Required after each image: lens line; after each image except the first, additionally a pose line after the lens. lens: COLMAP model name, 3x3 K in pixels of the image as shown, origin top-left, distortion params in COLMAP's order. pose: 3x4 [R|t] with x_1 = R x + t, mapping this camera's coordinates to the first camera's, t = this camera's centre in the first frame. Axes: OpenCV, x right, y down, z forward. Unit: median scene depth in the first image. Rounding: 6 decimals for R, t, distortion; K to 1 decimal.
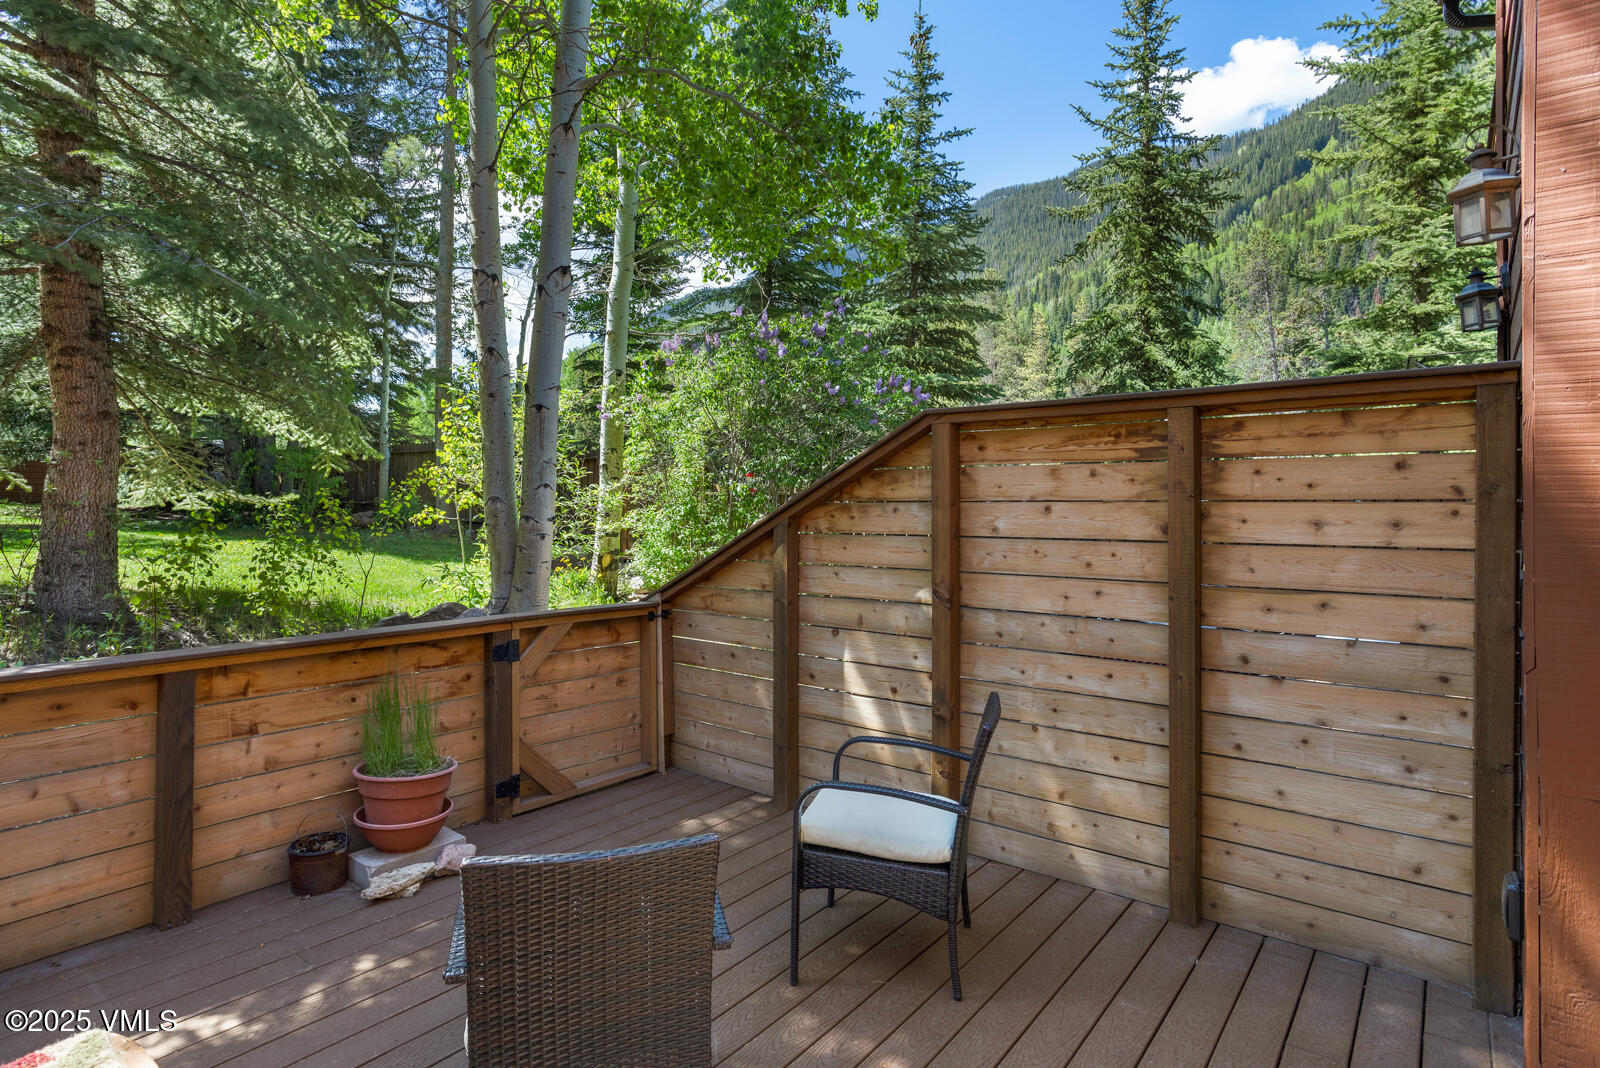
lens RADIAL K [[864.3, 0, 792.2], [0, 864.3, 491.0], [0, 0, 1]] dist [-0.068751, 0.057297]
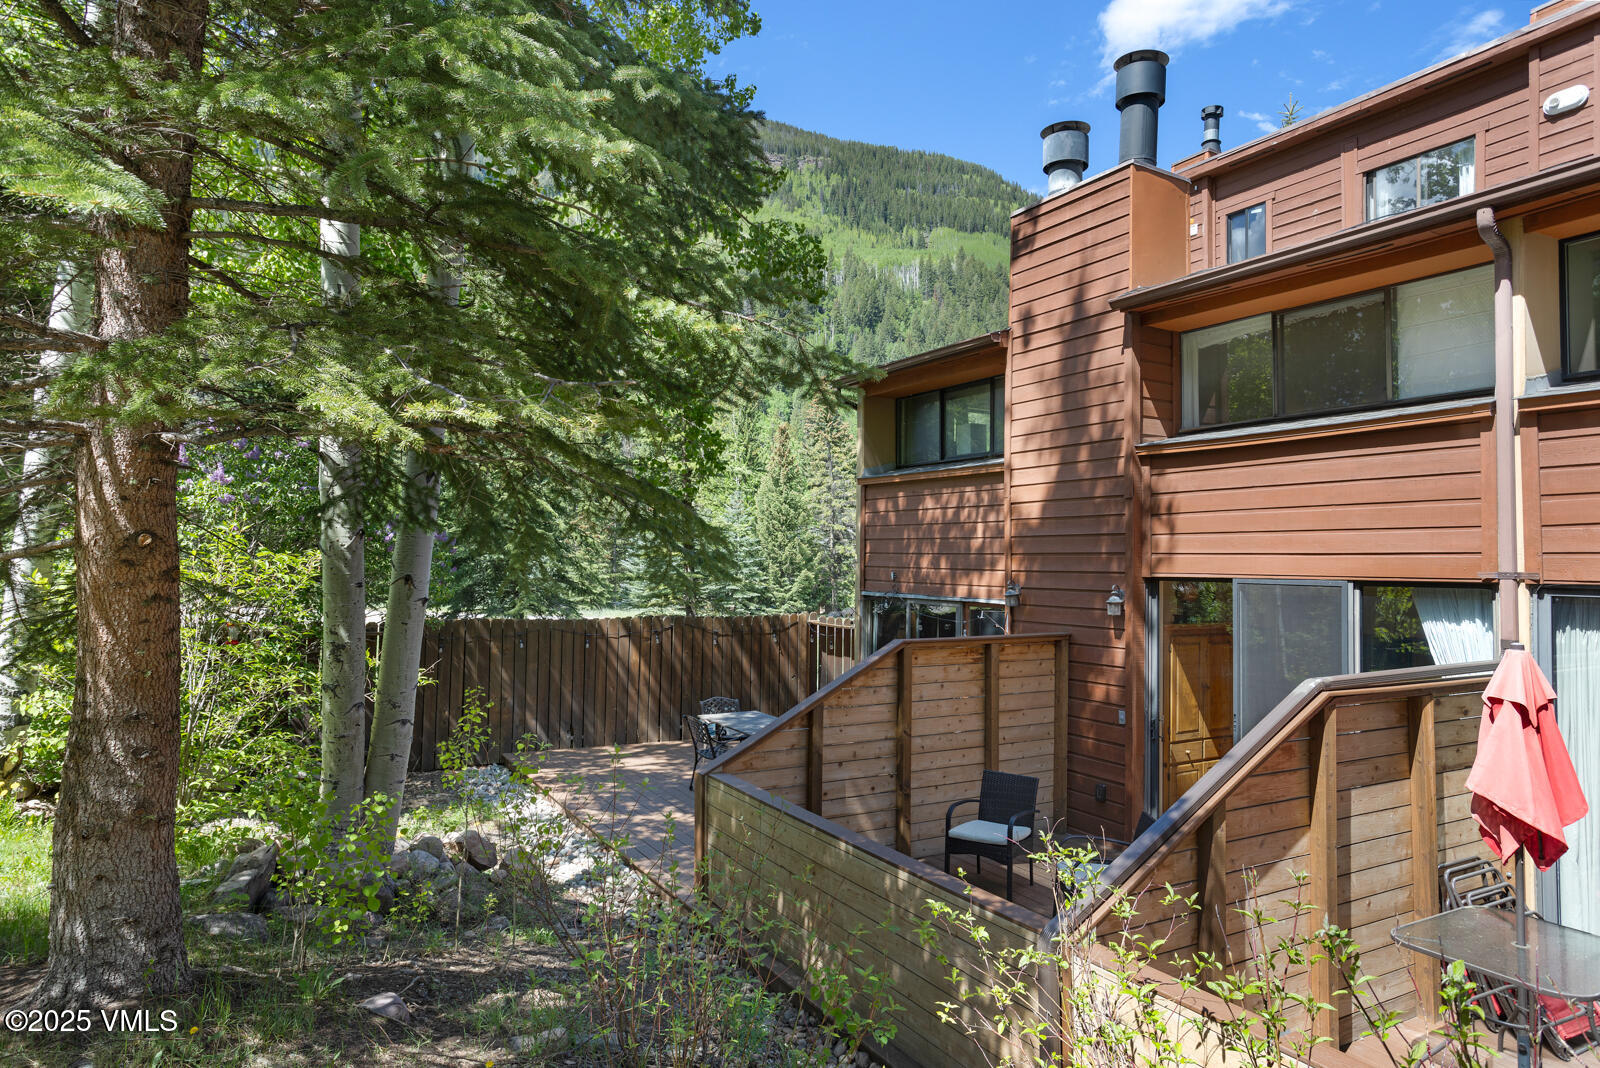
lens RADIAL K [[958.9, 0, 800.0], [0, 958.9, 534.0], [0, 0, 1]] dist [0.002977, 0.001028]
pose [[0.364375, 0.026966, 0.930862, -1.908177], [-0.020368, 0.999572, -0.020984, -0.276439], [-0.931029, -0.011313, 0.364769, 0.391200]]
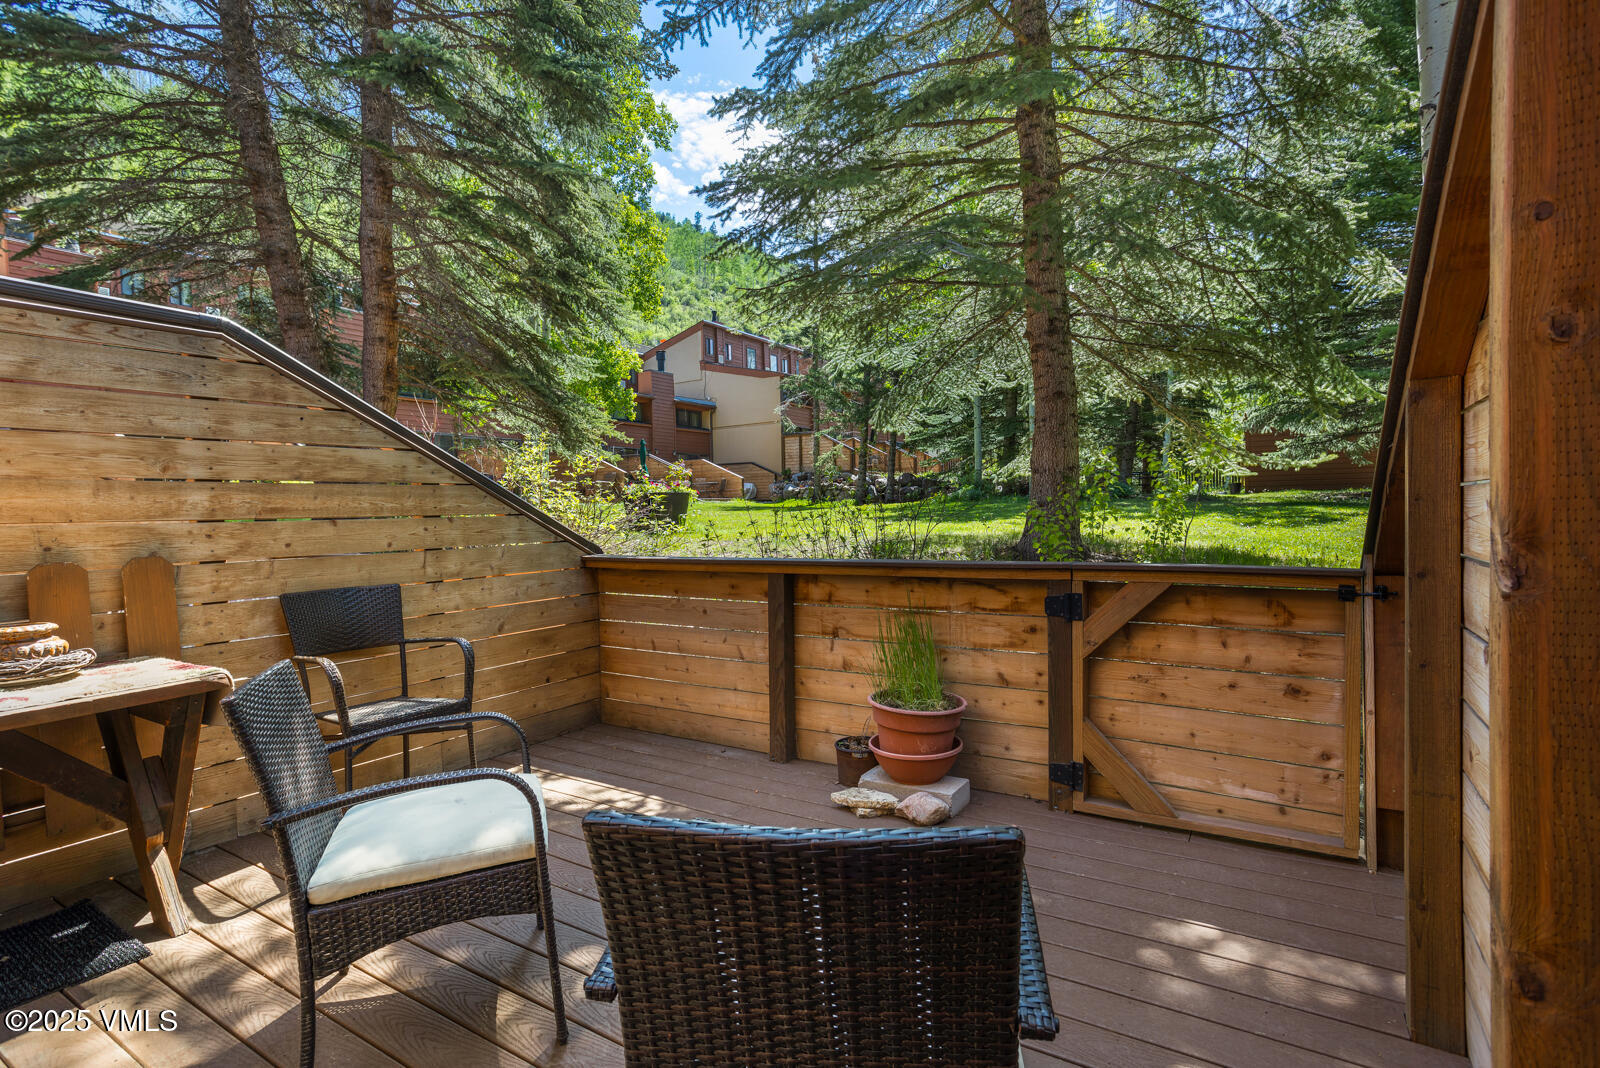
lens RADIAL K [[785.2, 0, 800.0], [0, 785.2, 534.0], [0, 0, 1]] dist [-0.063310, 0.051180]
pose [[0.107239, 0.023981, -0.993944, 0.380851], [0.040365, 0.998780, 0.028453, 0.090773], [0.993413, -0.043172, 0.106140, 0.697461]]
